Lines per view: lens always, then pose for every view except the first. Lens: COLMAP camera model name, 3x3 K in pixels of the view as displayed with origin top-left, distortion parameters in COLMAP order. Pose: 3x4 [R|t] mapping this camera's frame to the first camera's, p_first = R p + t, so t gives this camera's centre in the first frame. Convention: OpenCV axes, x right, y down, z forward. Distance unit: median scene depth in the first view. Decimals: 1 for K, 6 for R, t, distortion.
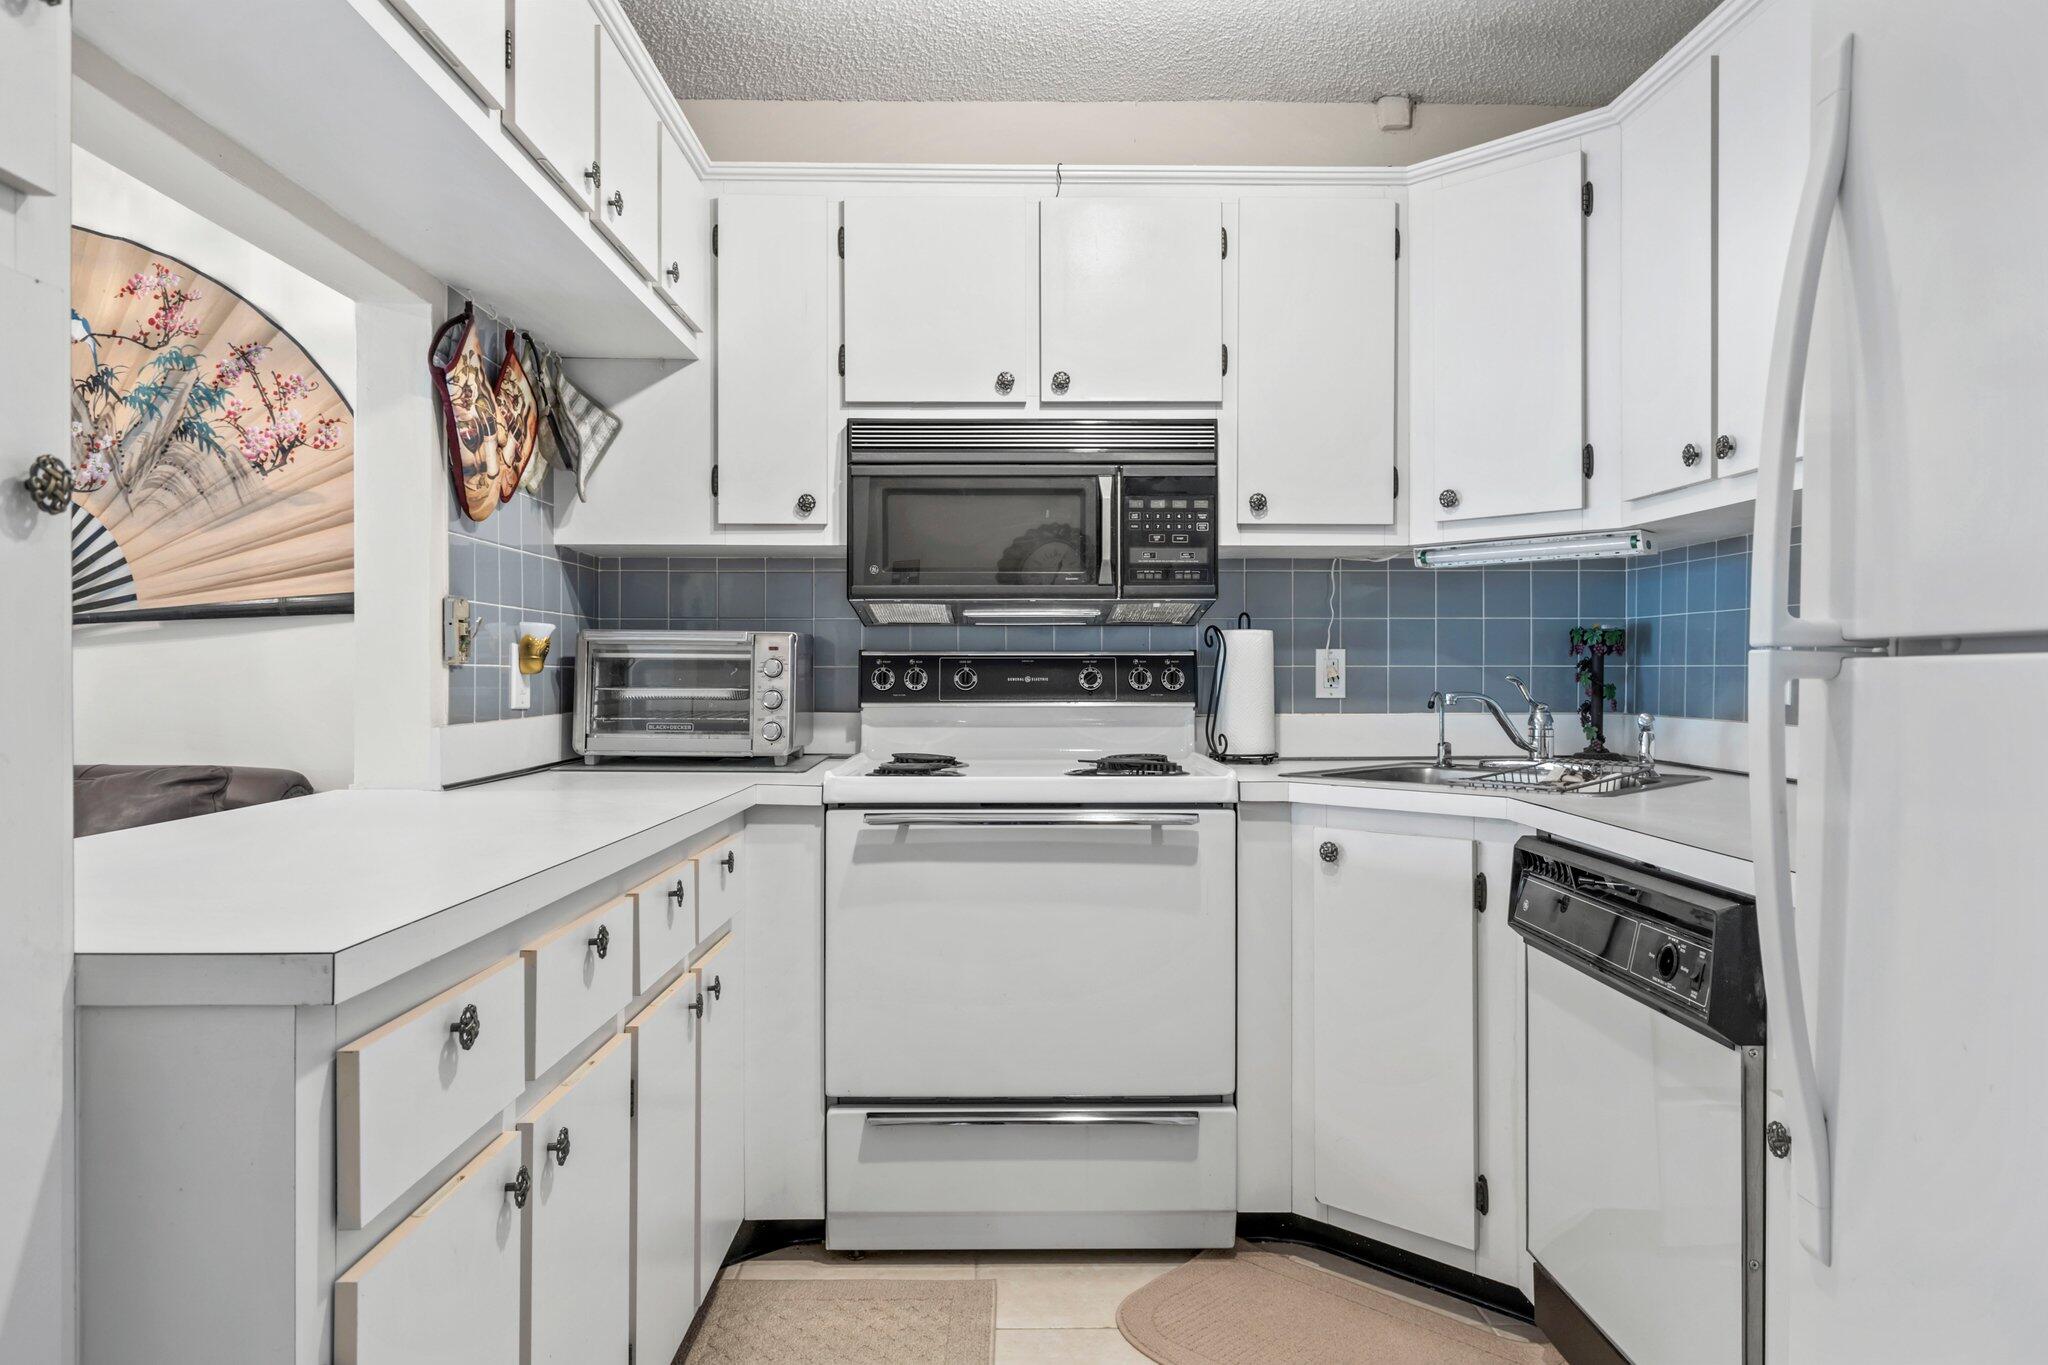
lens RADIAL K [[1317.2, 0, 1026.8], [0, 1317.2, 680.3], [0, 0, 1]] dist [0.002131, -0.000968]
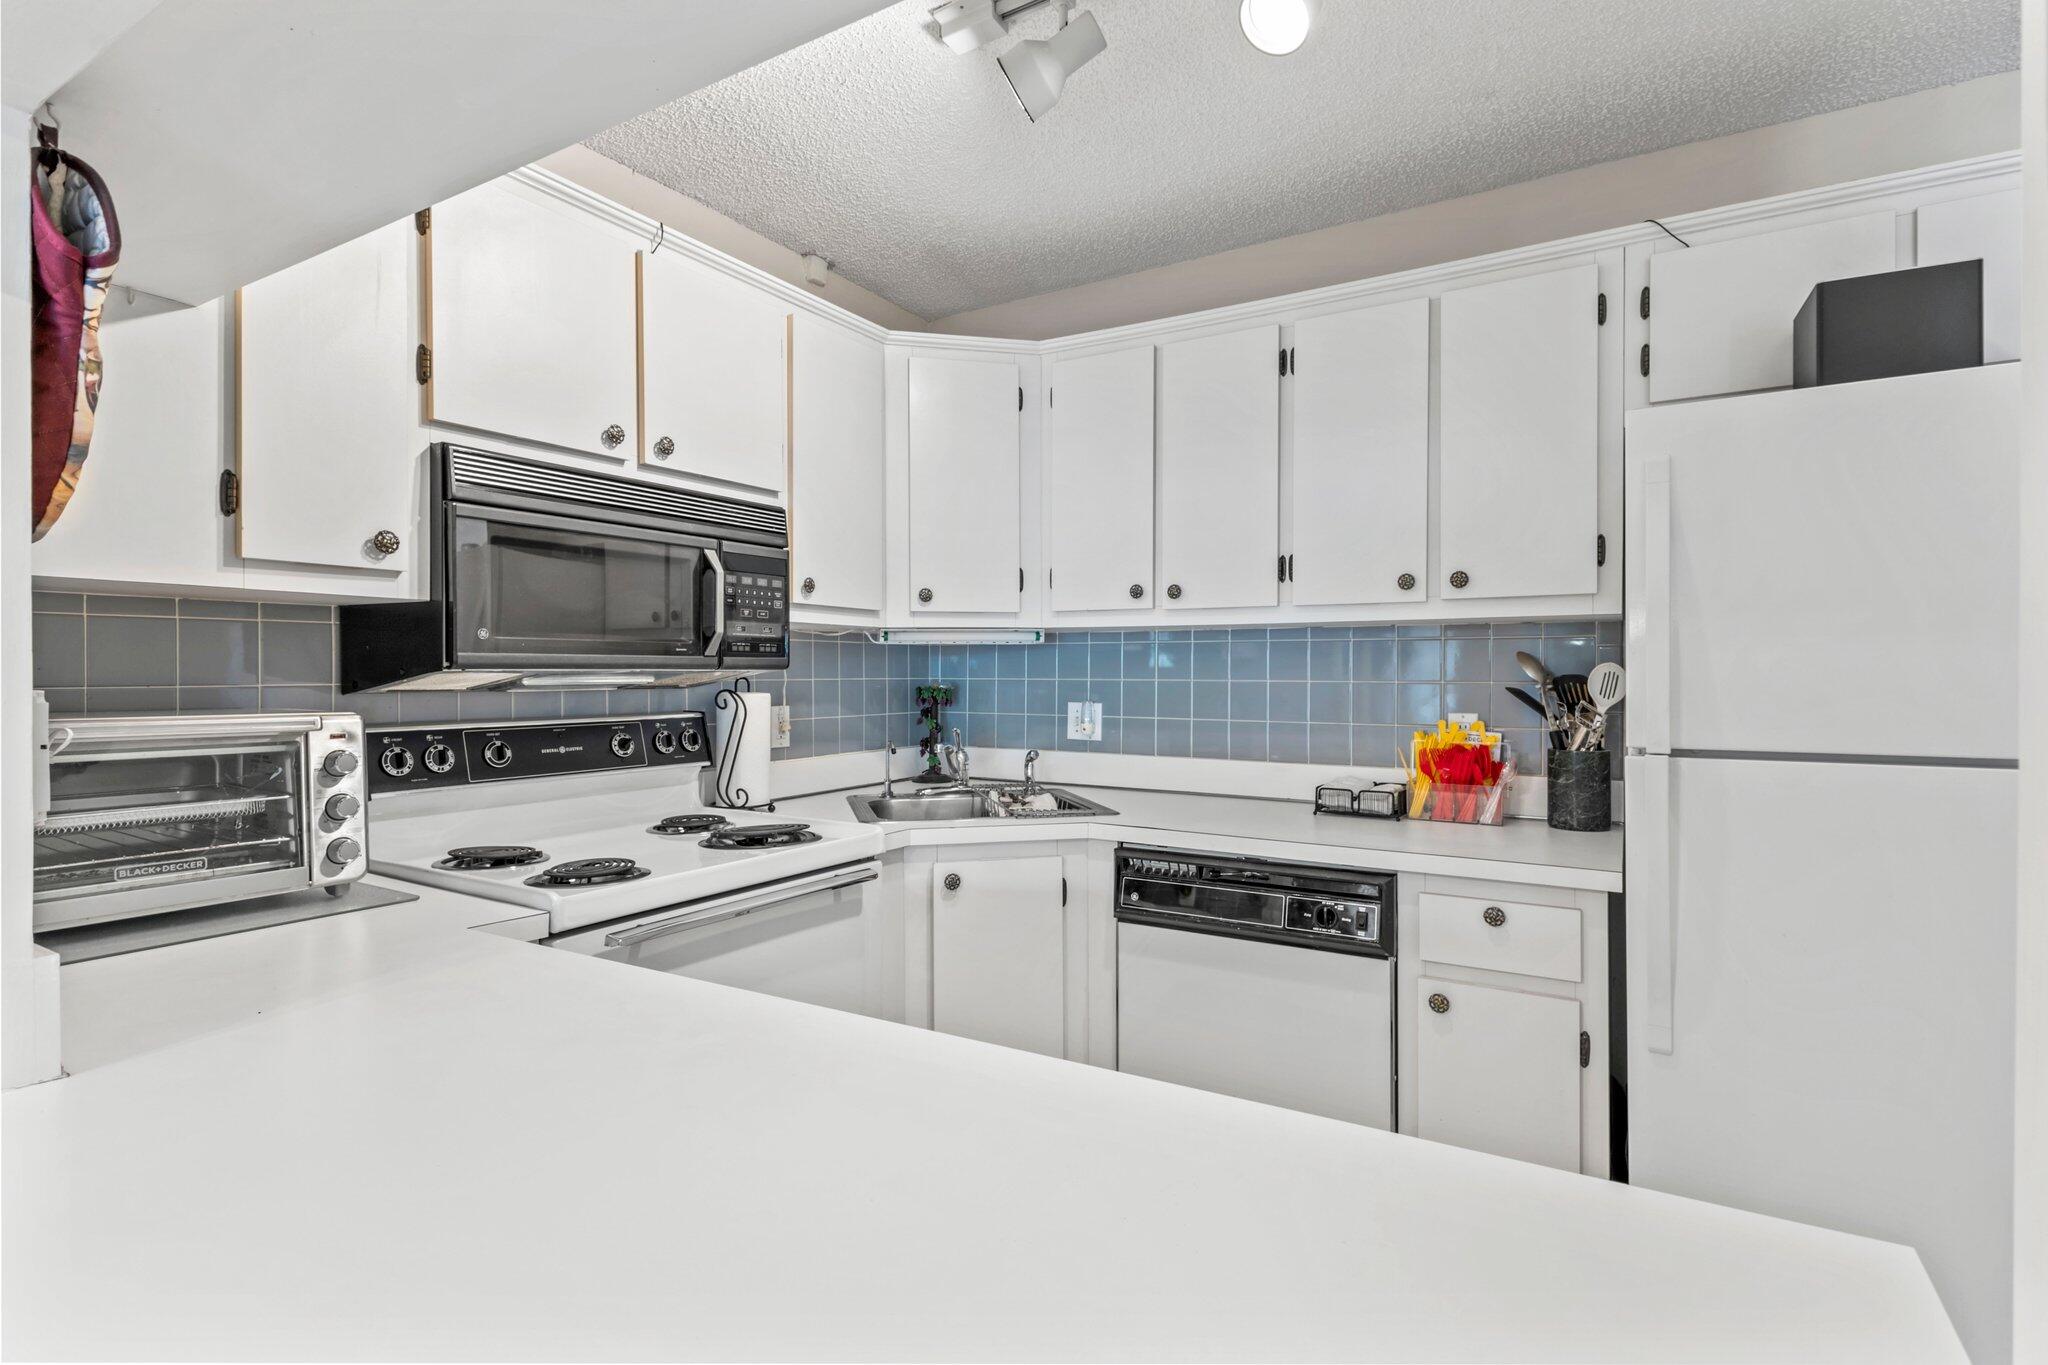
lens RADIAL K [[986.5, 0, 1026.1], [0, 986.5, 680.1], [0, 0, 1]] dist [0.001423, -0.000187]
pose [[0.529518, -0.007616, 0.848265, -0.452601], [0.005716, 0.999969, 0.005410, -0.056370], [-0.848280, 0.001984, 0.529545, 0.386166]]
